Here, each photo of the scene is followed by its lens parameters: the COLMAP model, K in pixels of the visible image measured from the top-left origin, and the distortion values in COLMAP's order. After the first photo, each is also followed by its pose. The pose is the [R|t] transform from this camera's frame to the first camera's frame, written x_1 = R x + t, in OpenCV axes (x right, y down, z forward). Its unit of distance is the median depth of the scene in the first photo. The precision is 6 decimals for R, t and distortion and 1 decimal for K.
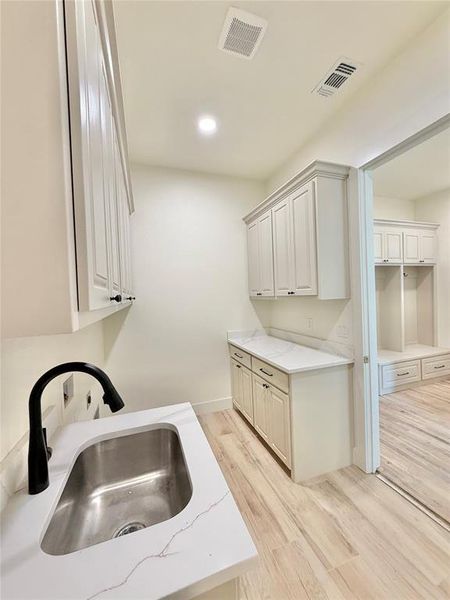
lens RADIAL K [[240.1, 0, 225.0], [0, 240.1, 300.0], [0, 0, 1]] dist [-0.001317, -0.000068]
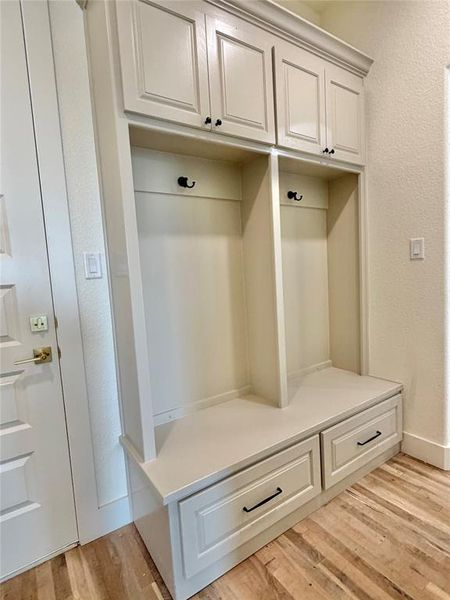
lens RADIAL K [[336.9, 0, 225.0], [0, 336.9, 300.0], [0, 0, 1]] dist [-0.002797, -0.001301]
pose [[0.960528, -0.034600, 0.276024, 0.523803], [0.020835, 0.998396, 0.052646, 0.031596], [-0.277402, -0.044817, 0.959708, 0.549387]]
